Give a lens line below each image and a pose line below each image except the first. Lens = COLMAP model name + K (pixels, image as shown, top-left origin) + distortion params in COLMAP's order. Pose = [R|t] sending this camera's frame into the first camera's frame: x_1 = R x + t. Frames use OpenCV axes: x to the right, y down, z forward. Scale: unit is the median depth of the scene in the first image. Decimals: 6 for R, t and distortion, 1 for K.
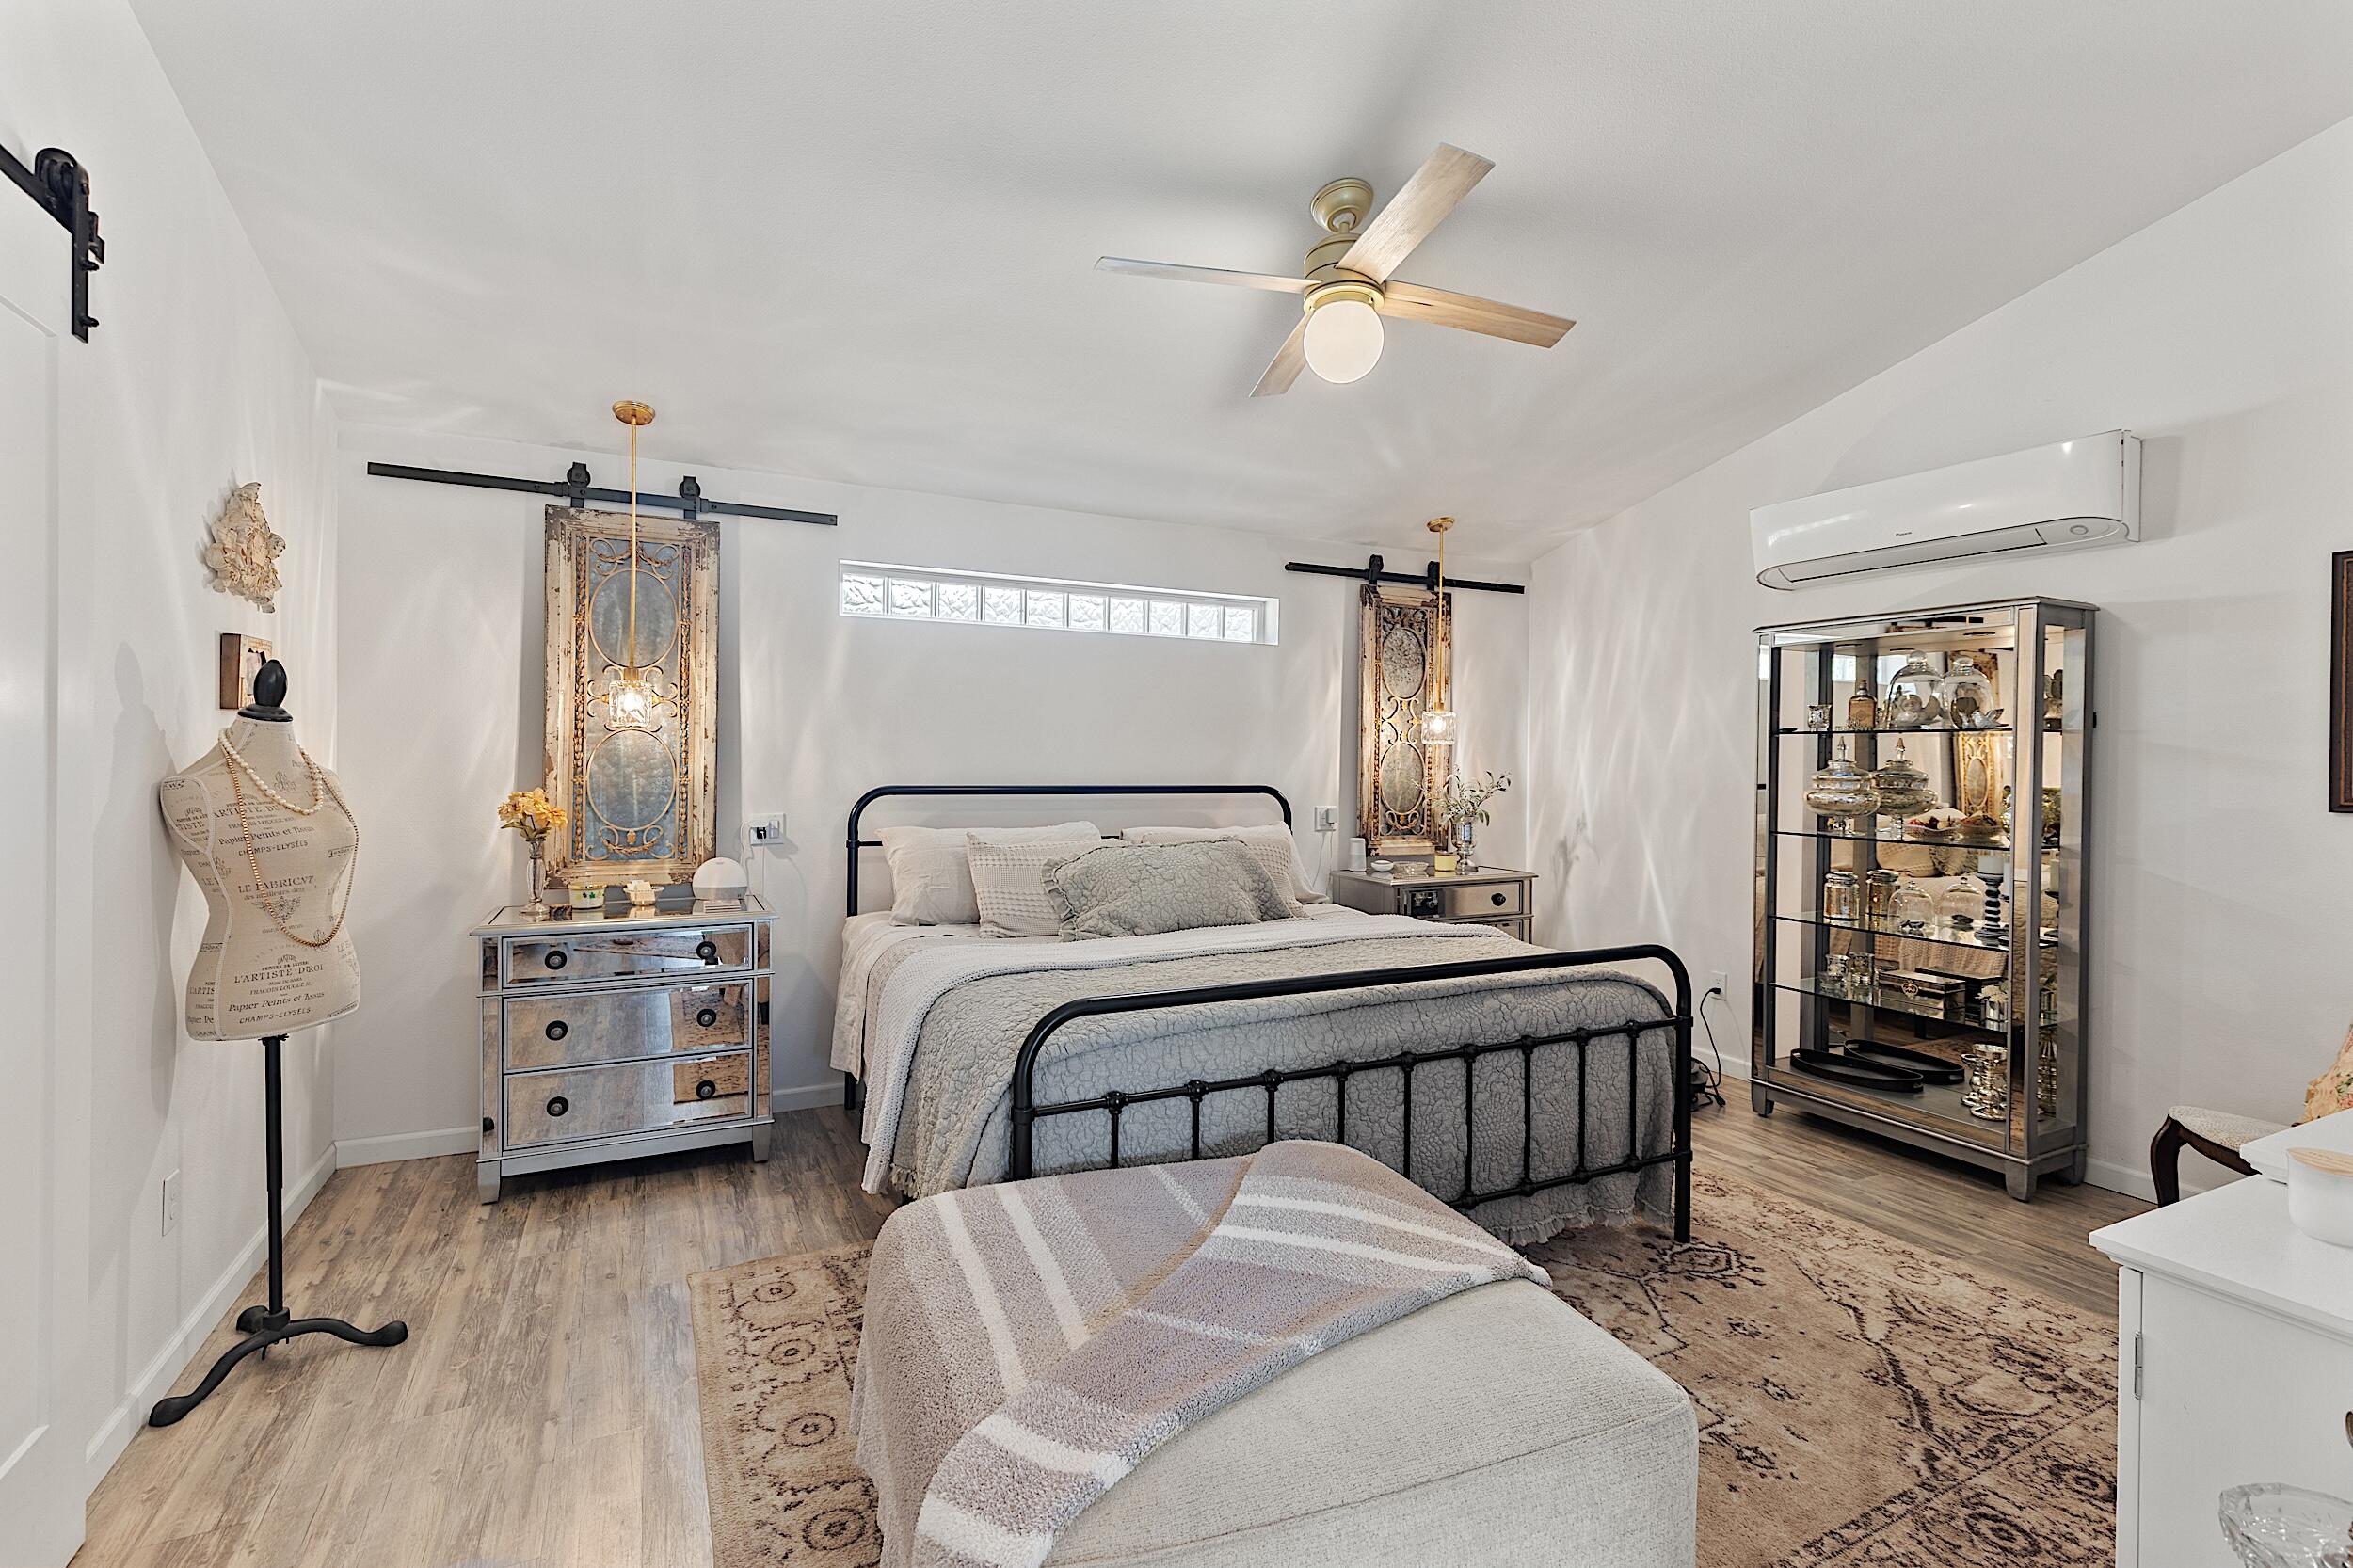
lens RADIAL K [[1072.4, 0, 1187.2], [0, 1072.4, 768.8], [0, 0, 1]] dist [0.009949, -0.001446]
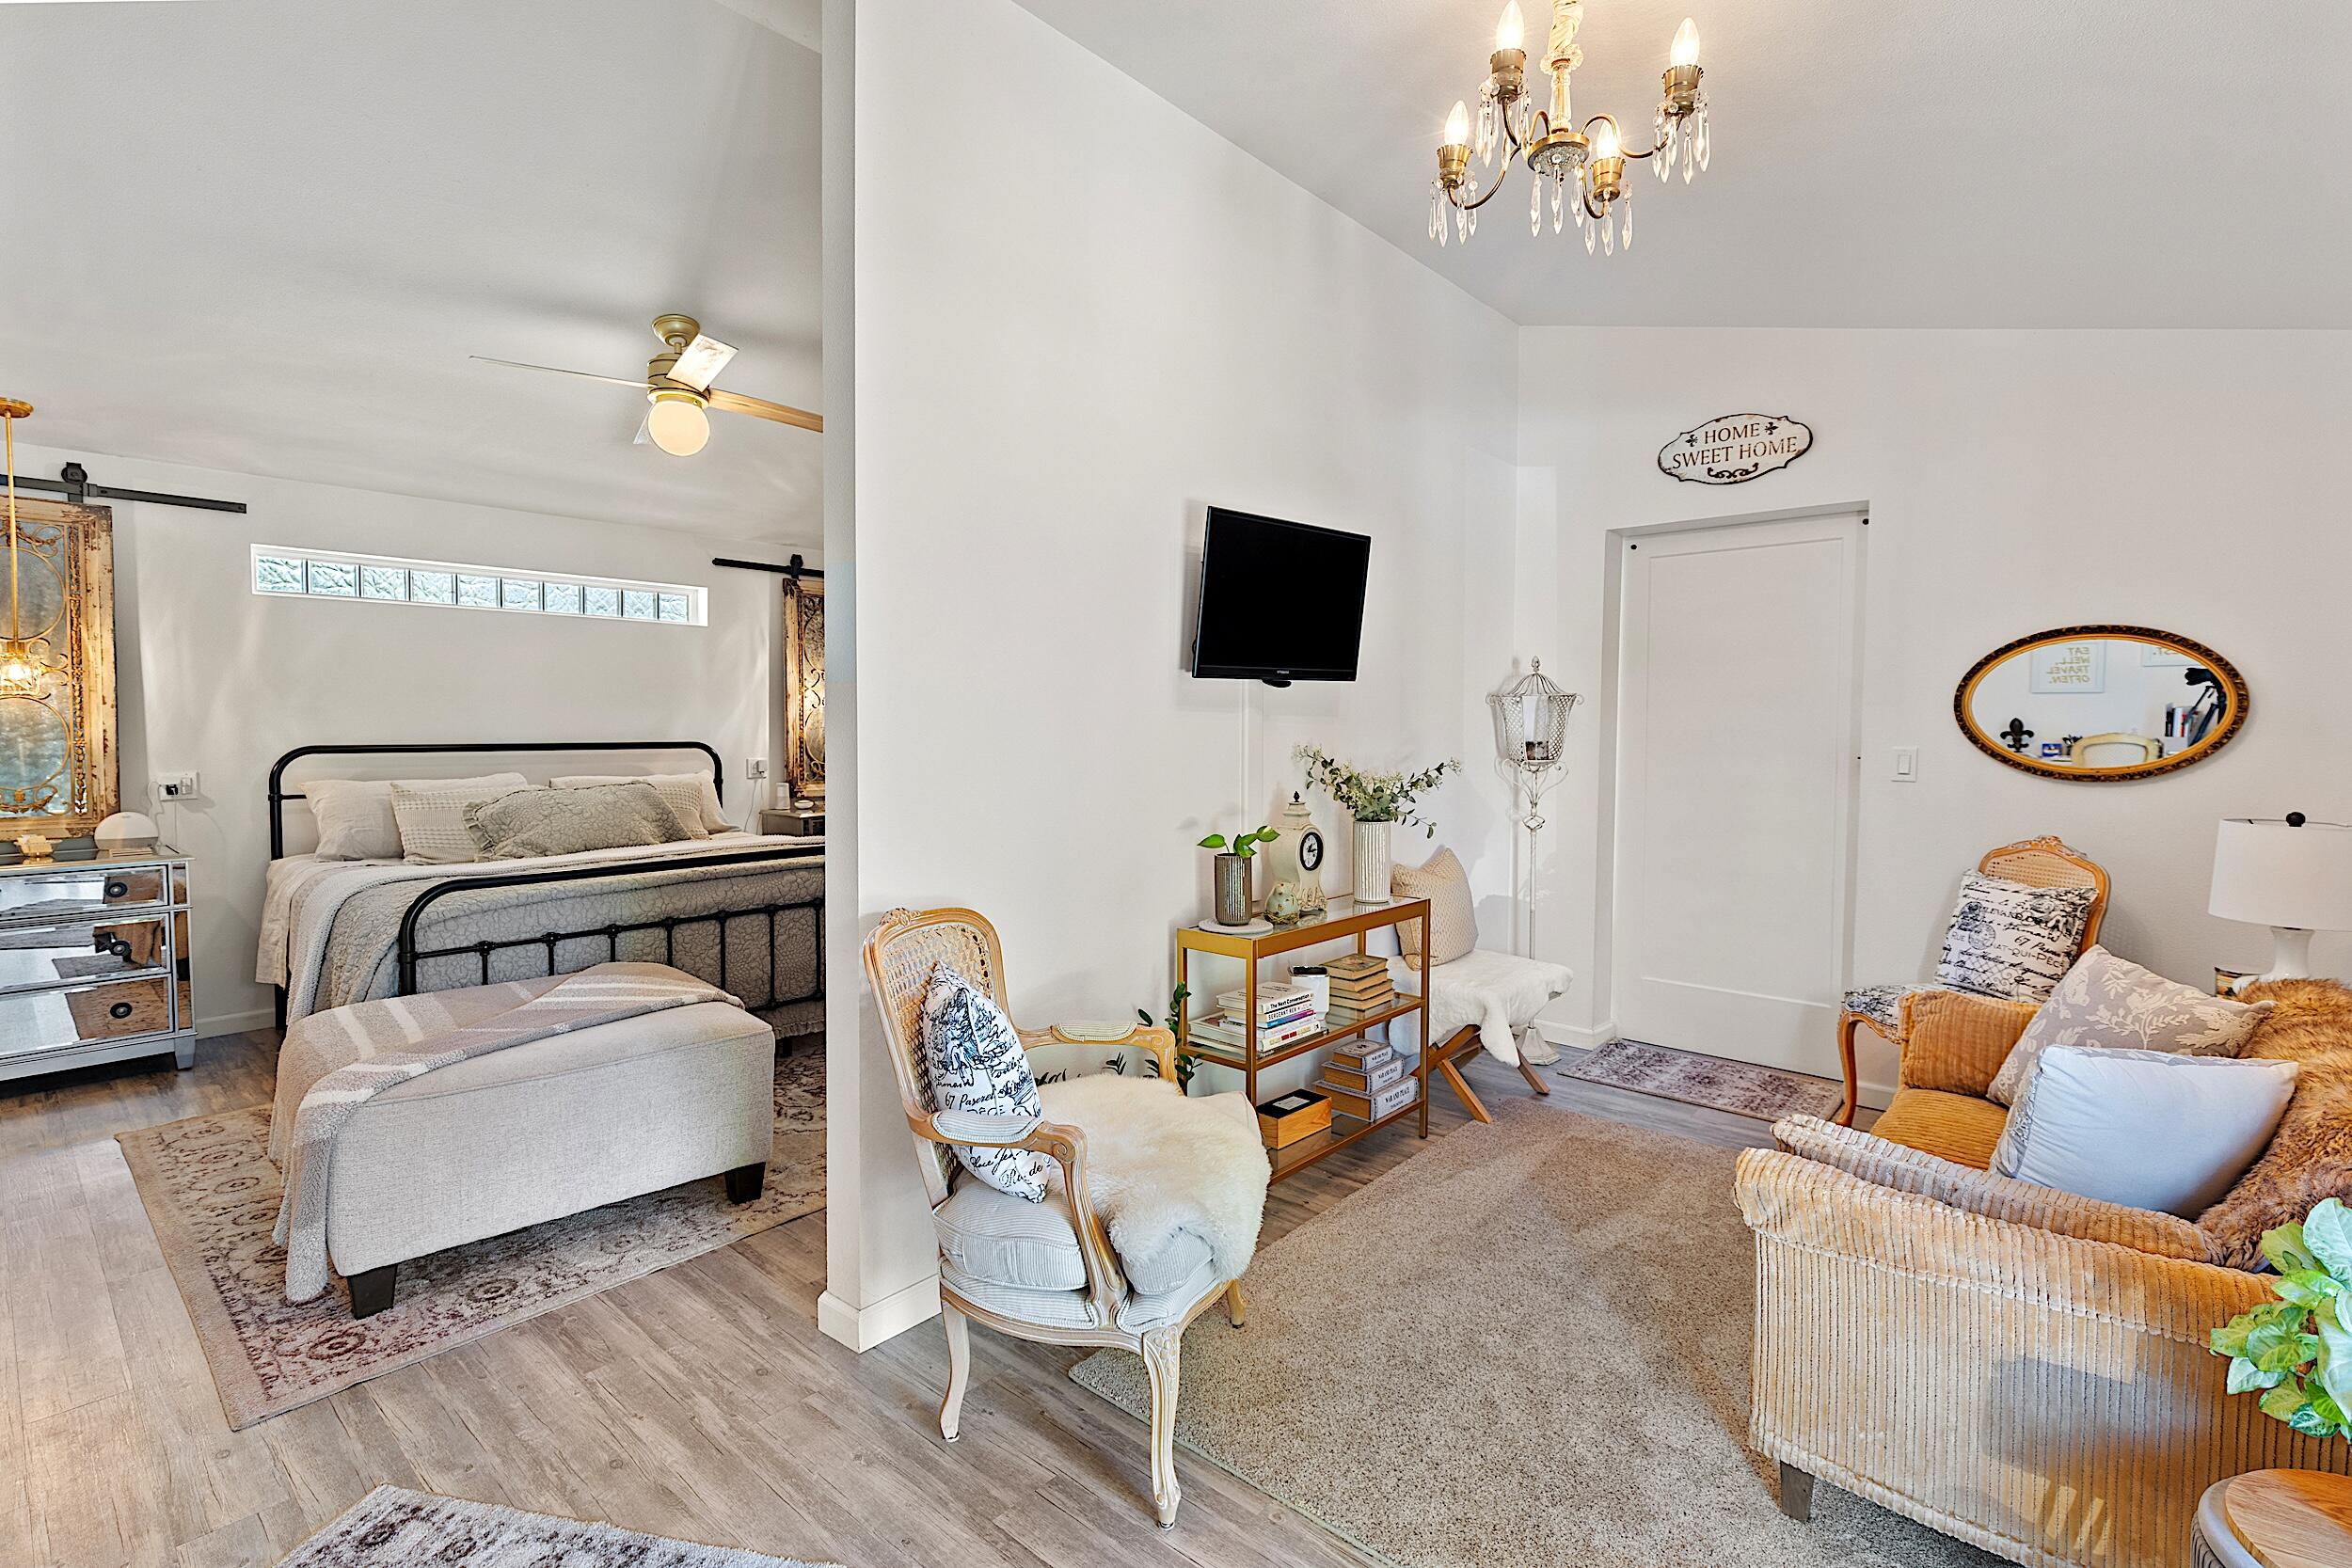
lens RADIAL K [[1071.8, 0, 1167.7], [0, 1071.8, 764.4], [0, 0, 1]] dist [0.009949, -0.001446]
pose [[0.931074, -0.023065, 0.364101, 0.171716], [0.011537, 0.999362, 0.033804, 0.008294], [-0.364648, -0.027273, 0.930746, -0.455573]]
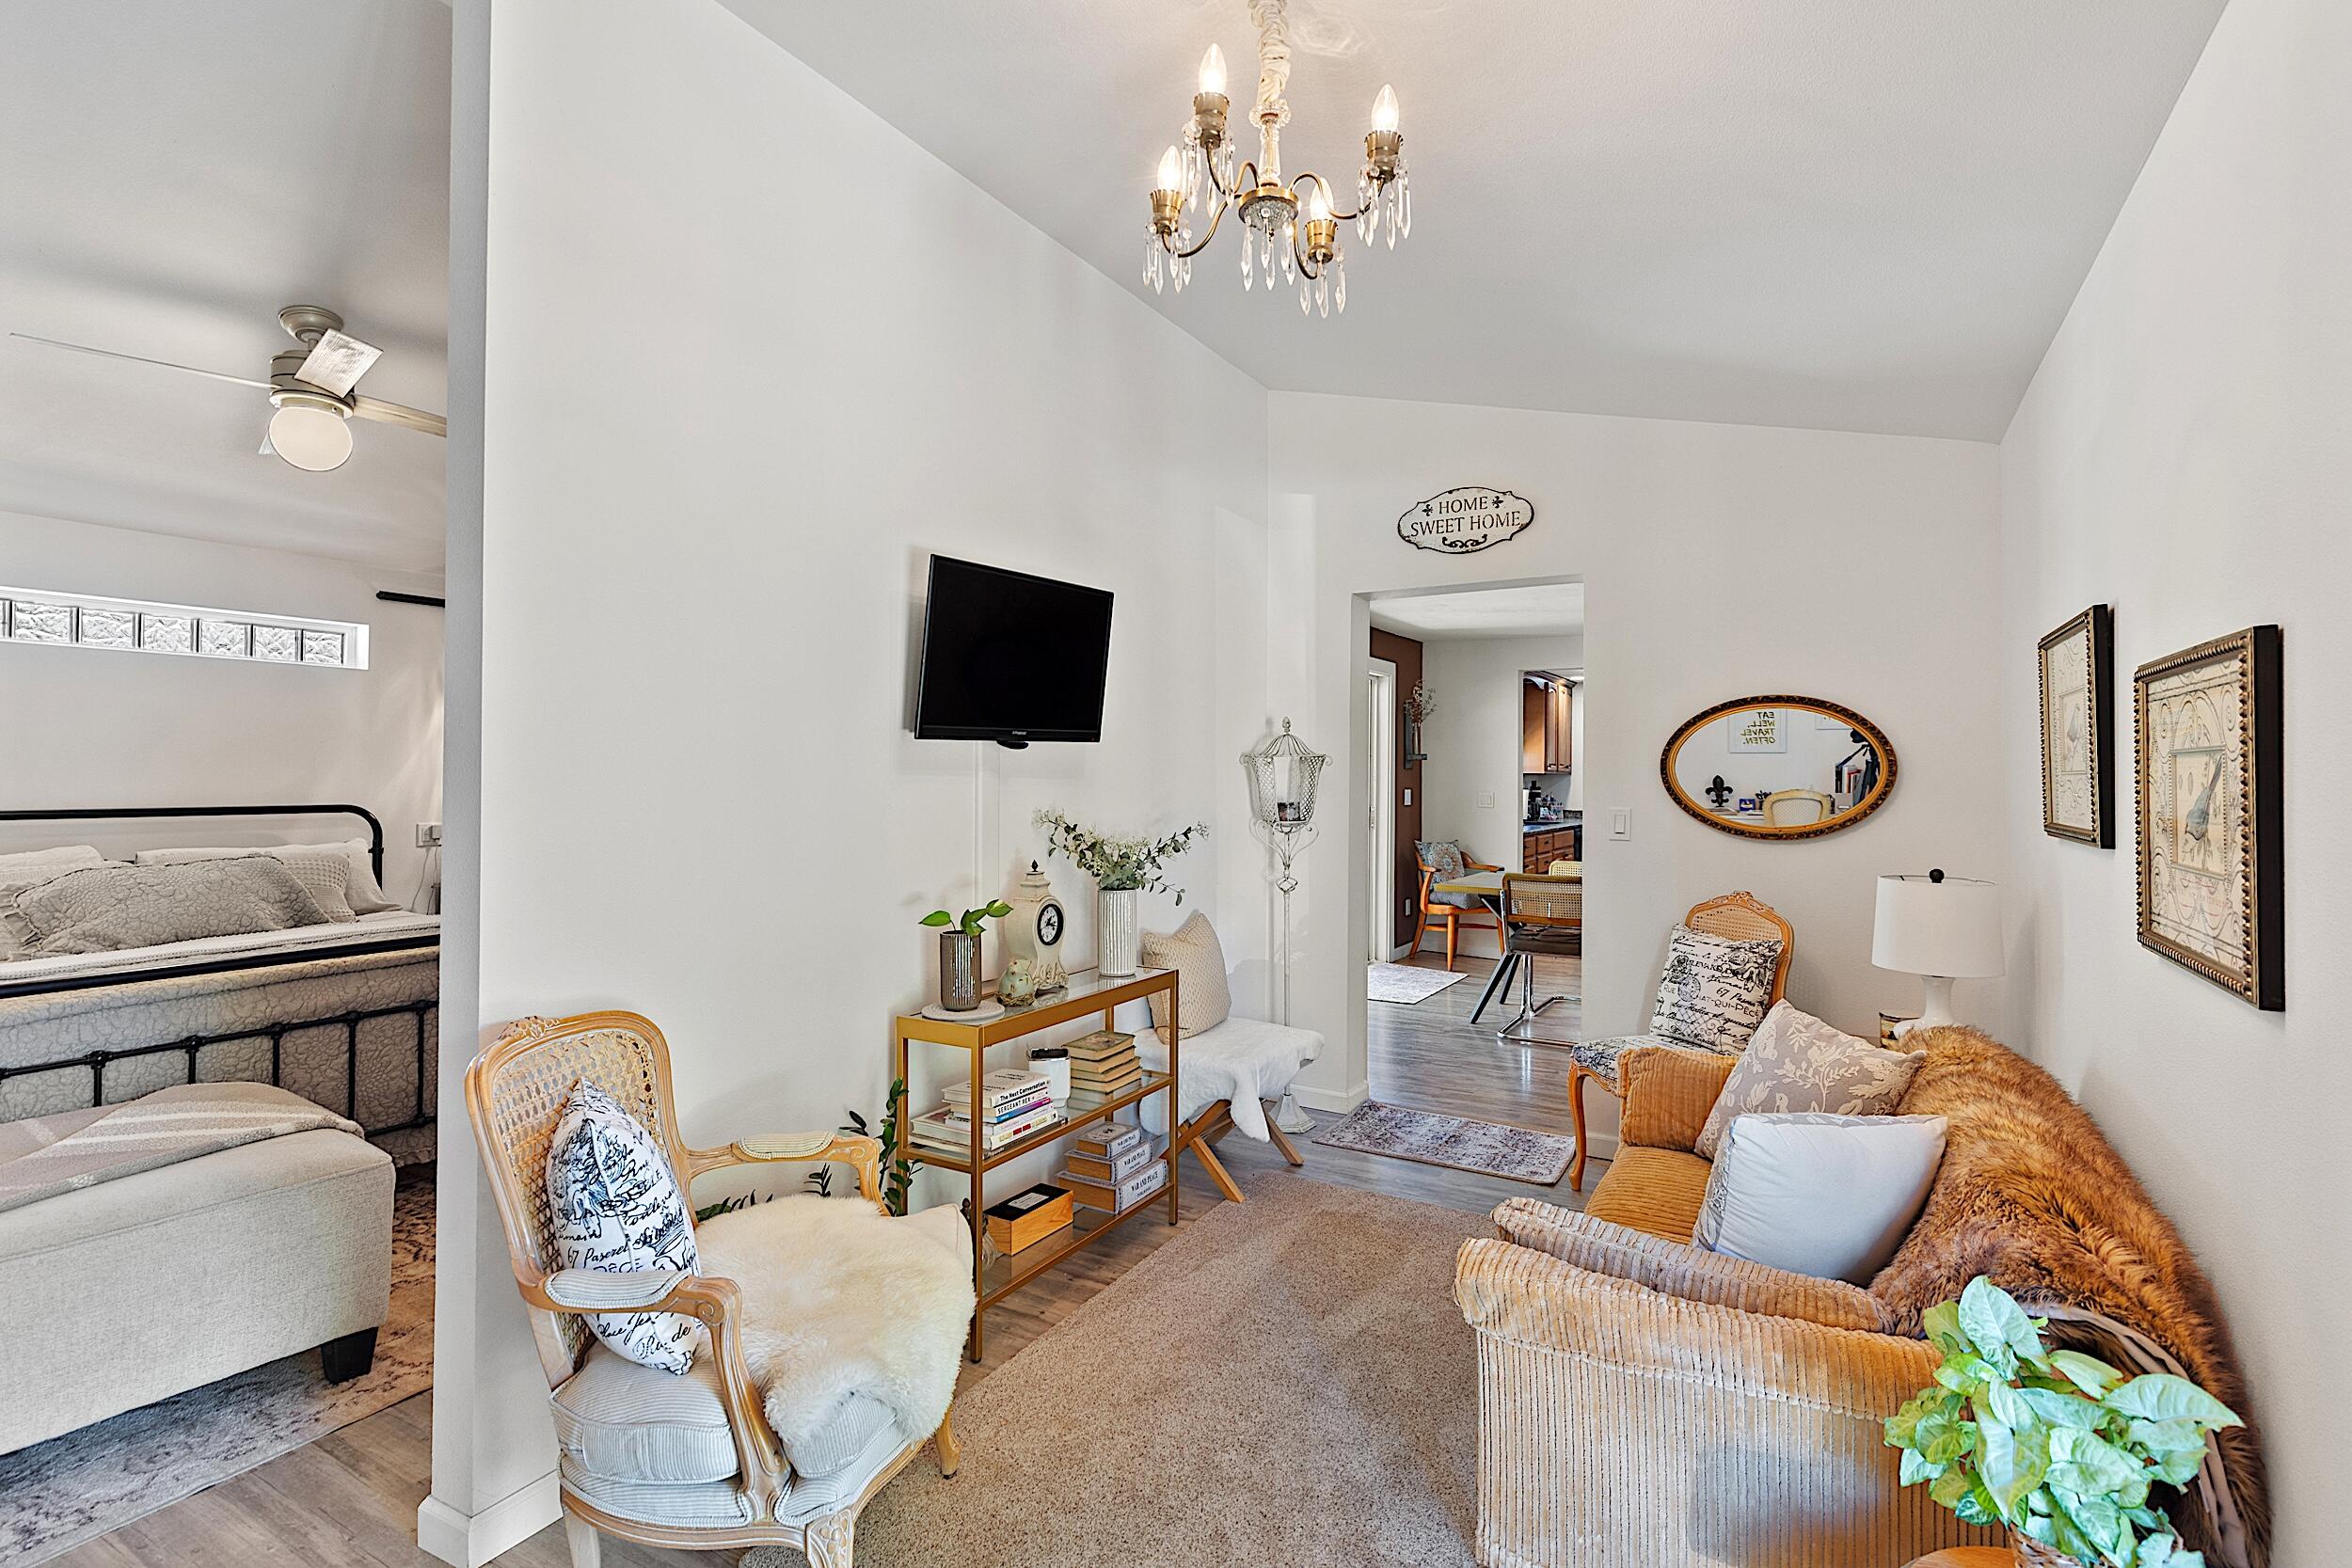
lens RADIAL K [[1095.5, 0, 1157.2], [0, 1095.5, 770.0], [0, 0, 1]] dist [0.013985, -0.002117]
pose [[0.844186, -0.005769, 0.536020, 0.219110], [0.012276, 0.999888, -0.008572, 0.000560], [-0.535910, 0.013816, 0.844162, -0.436718]]
